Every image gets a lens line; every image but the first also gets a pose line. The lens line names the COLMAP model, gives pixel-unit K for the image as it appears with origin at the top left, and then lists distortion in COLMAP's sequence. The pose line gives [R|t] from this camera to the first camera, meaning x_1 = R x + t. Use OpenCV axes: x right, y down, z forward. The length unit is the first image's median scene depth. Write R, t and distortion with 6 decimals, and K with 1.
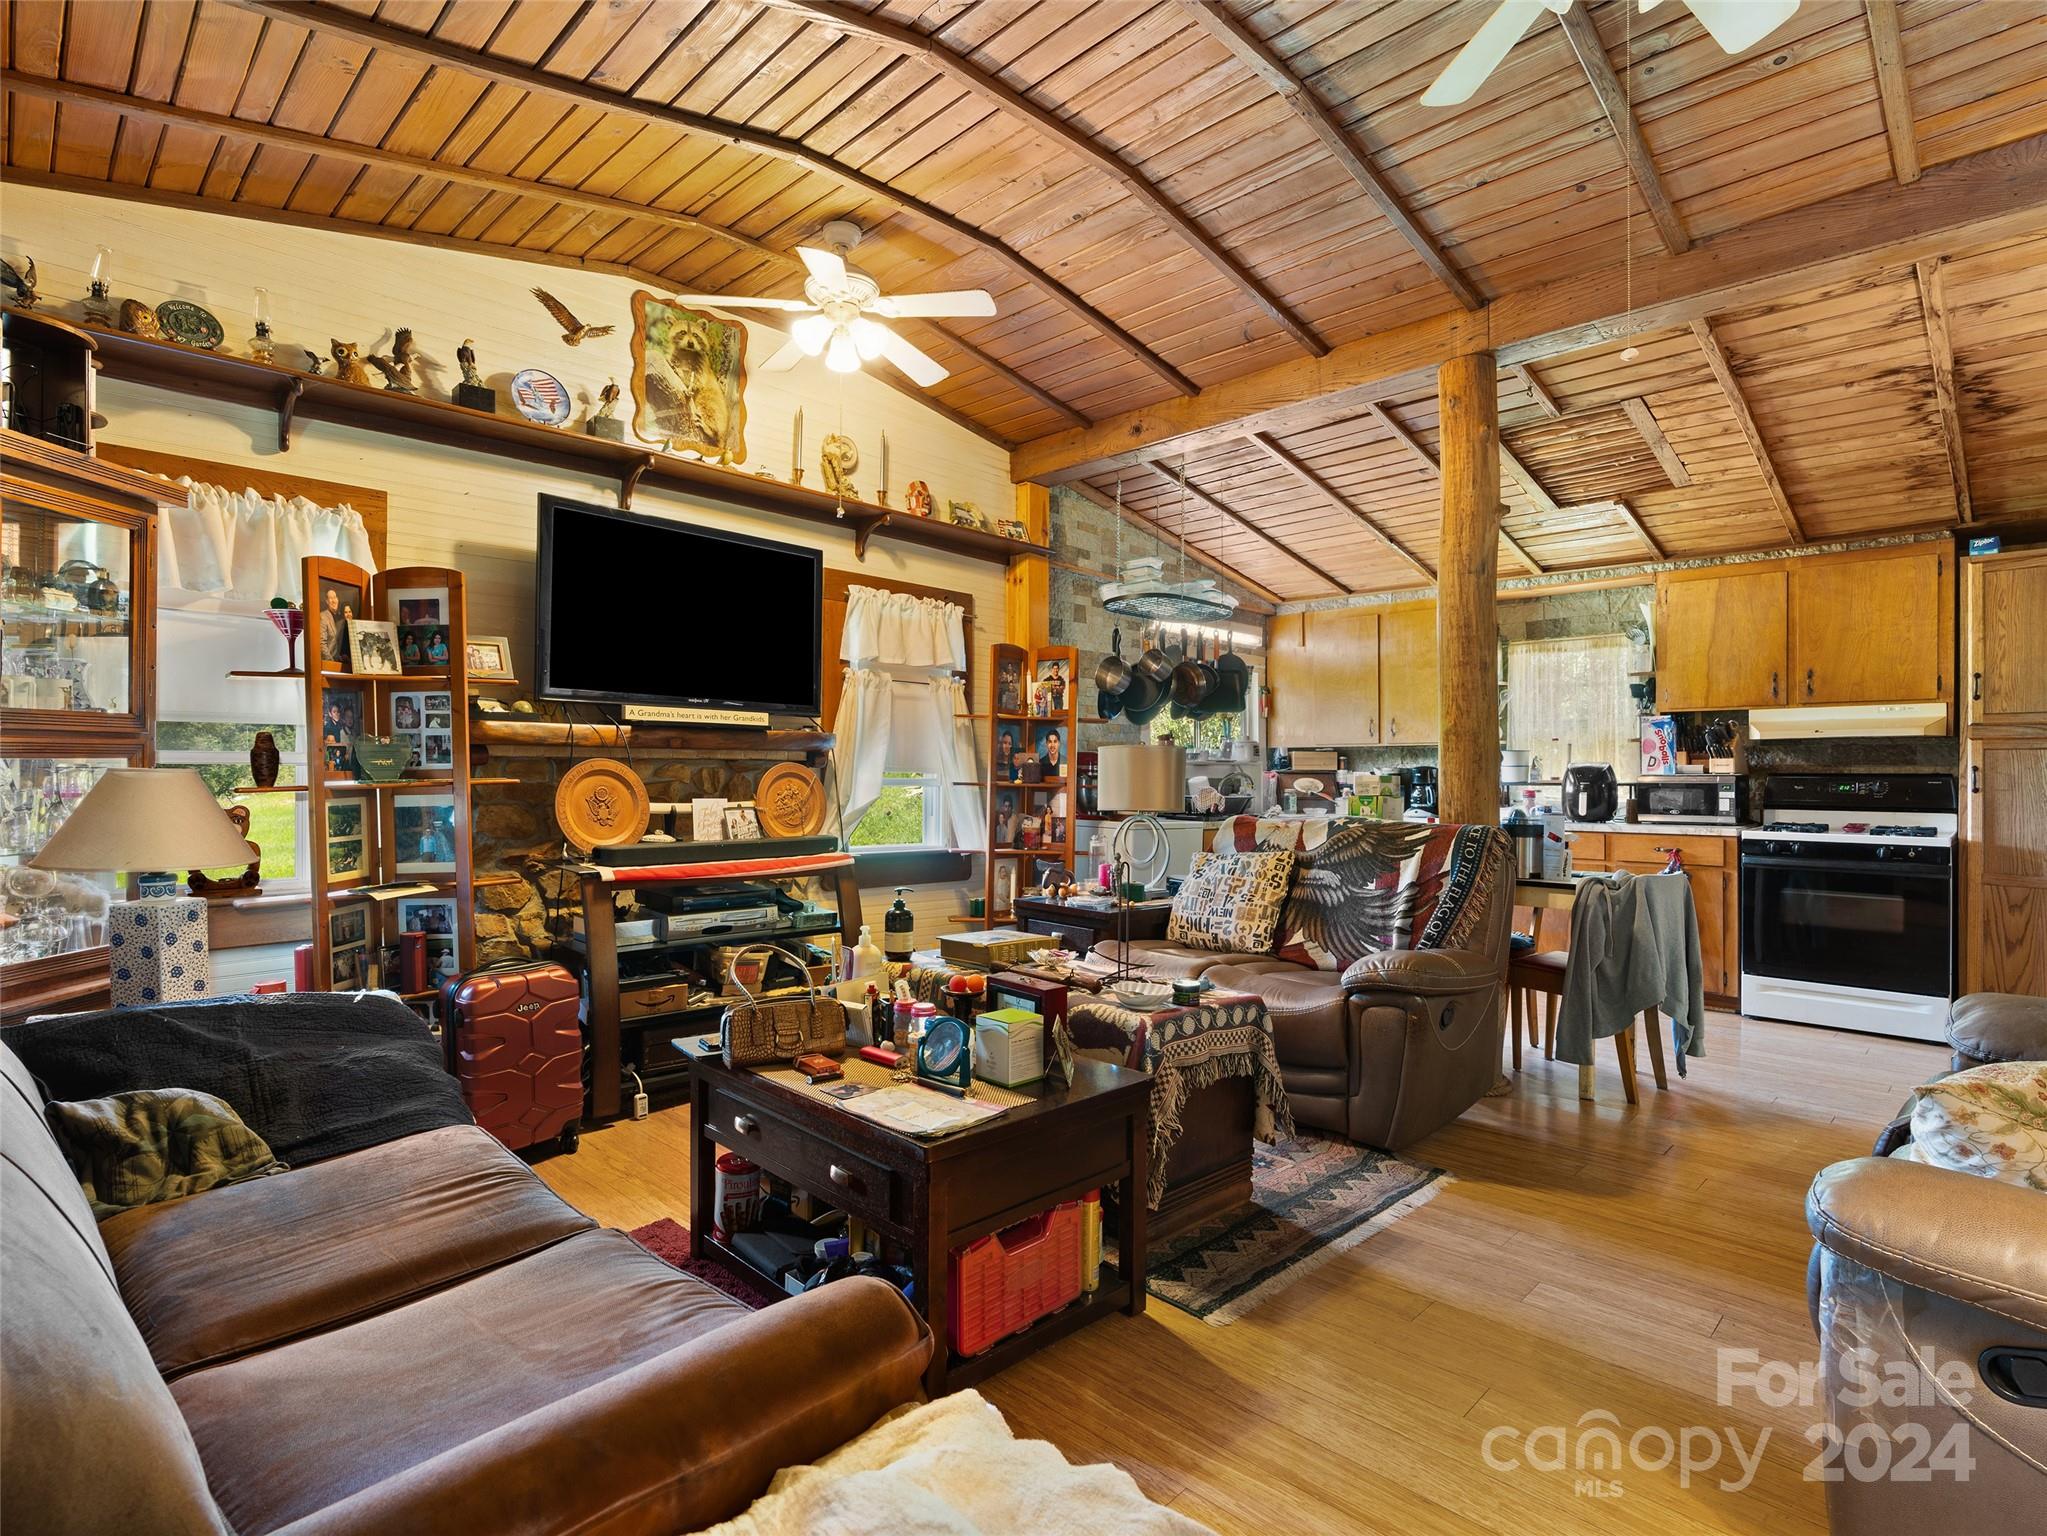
lens RADIAL K [[1036.5, 0, 1019.8], [0, 1036.5, 774.8], [0, 0, 1]] dist [-0.000836, -0.000911]
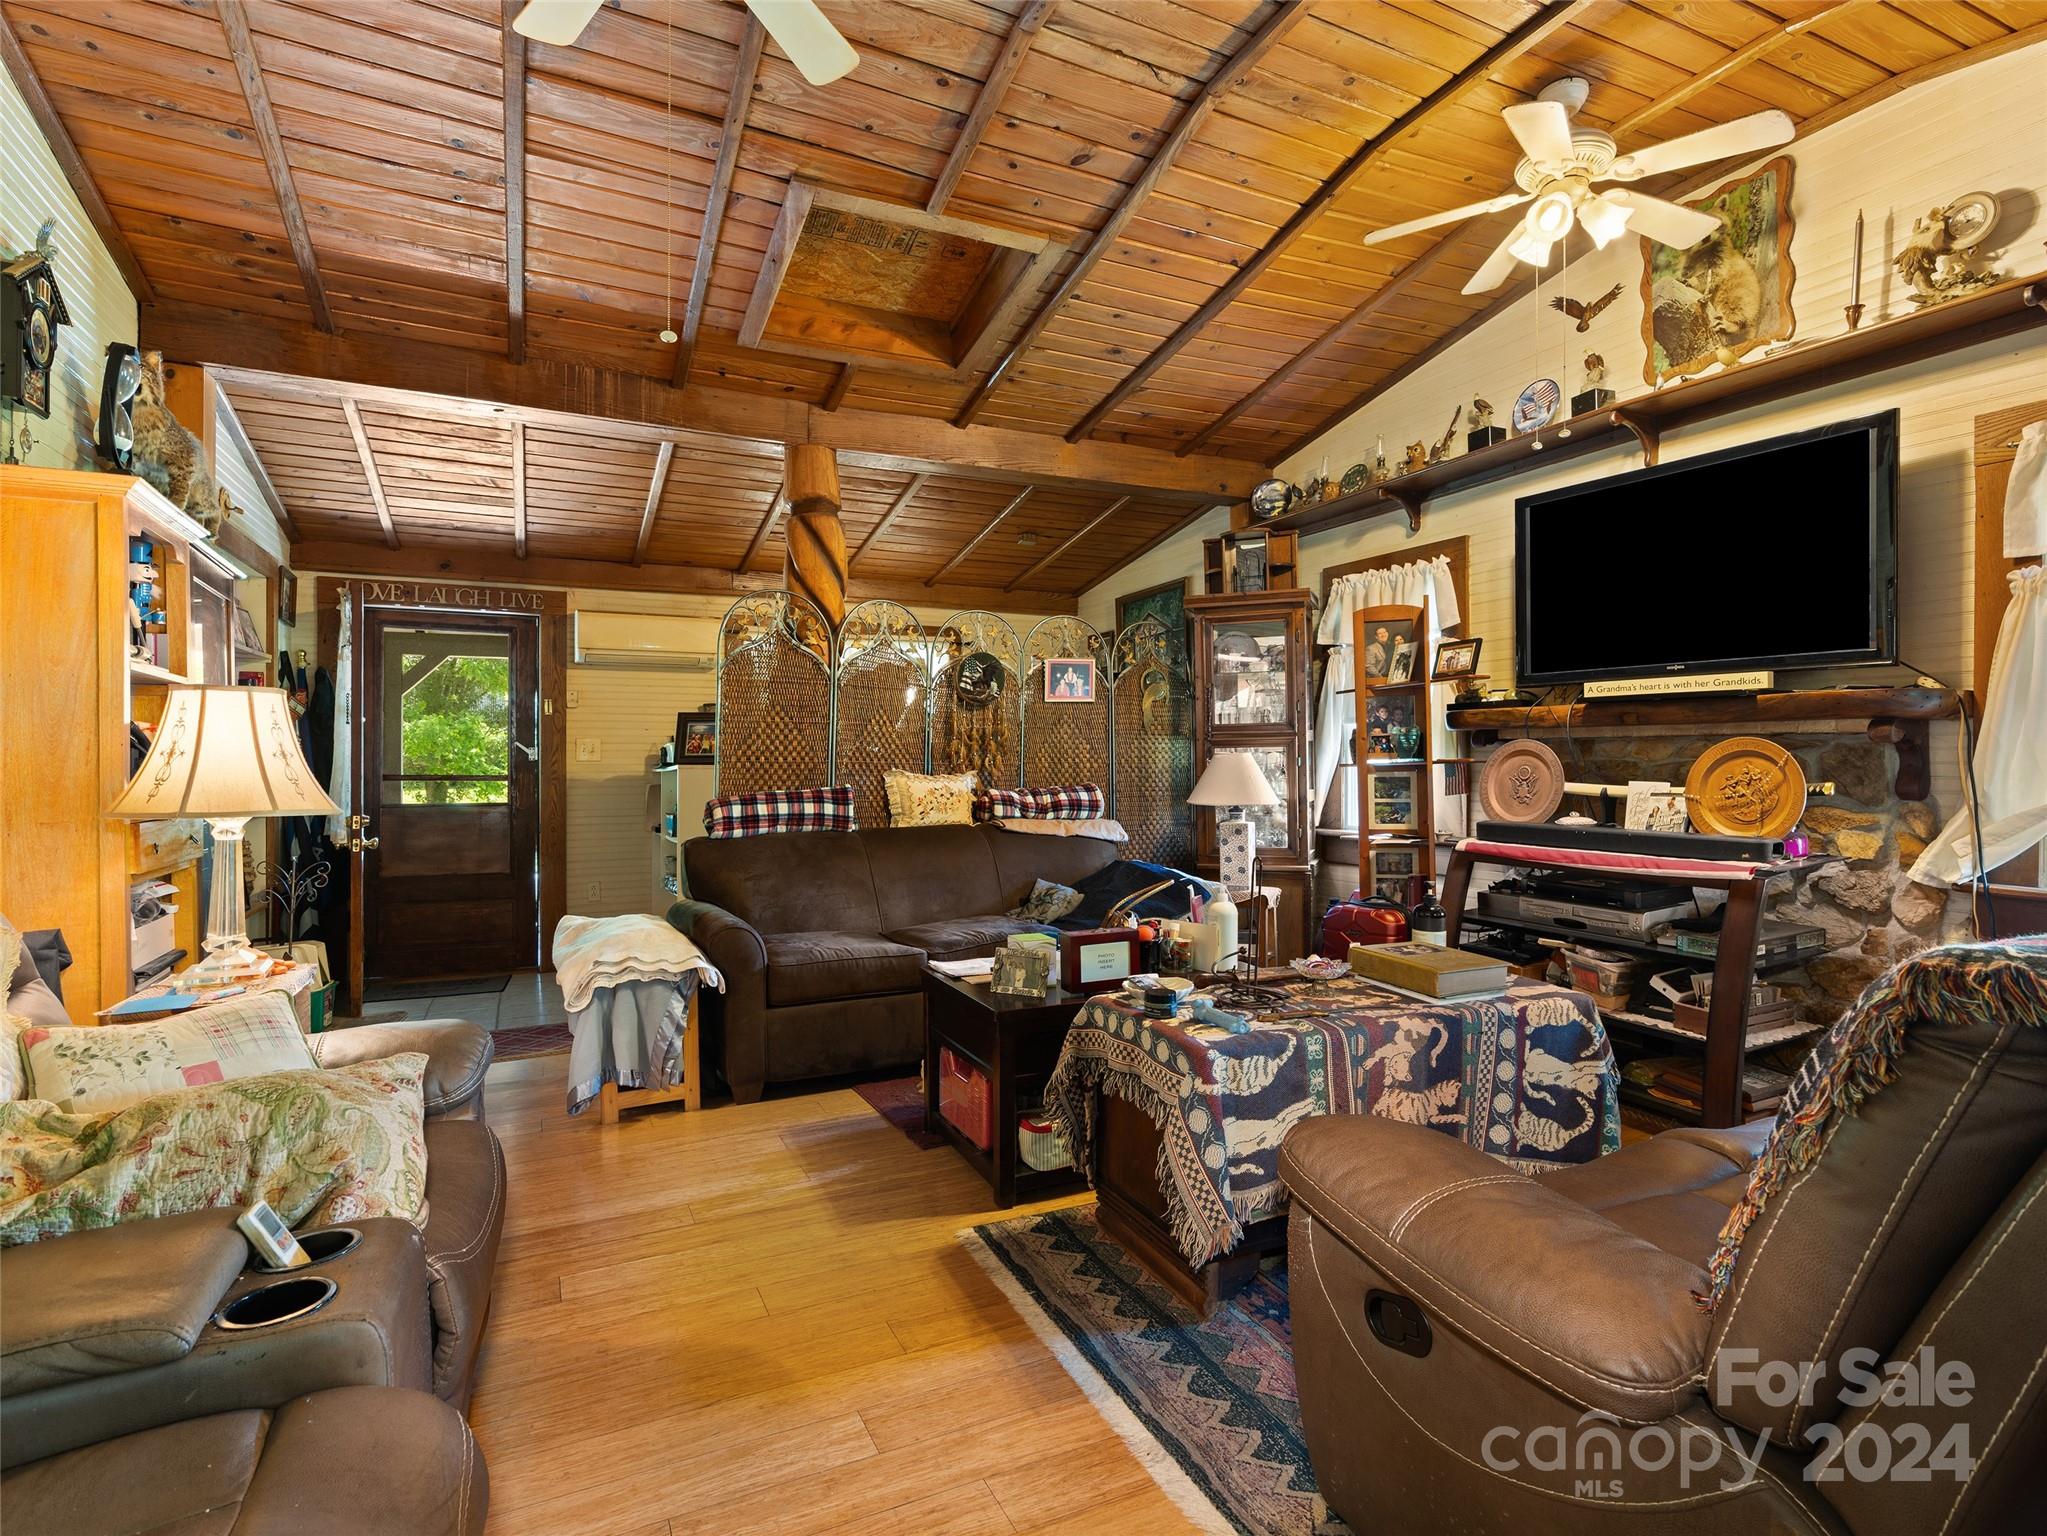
lens RADIAL K [[1036.5, 0, 1020.0], [0, 1036.5, 761.4], [0, 0, 1]] dist [-0.000836, -0.000911]
pose [[-0.334878, -0.000881, -0.942261, 0.721895], [-0.004384, 0.999990, 0.000623, 0.008149], [0.942251, 0.004339, -0.334879, 0.839810]]
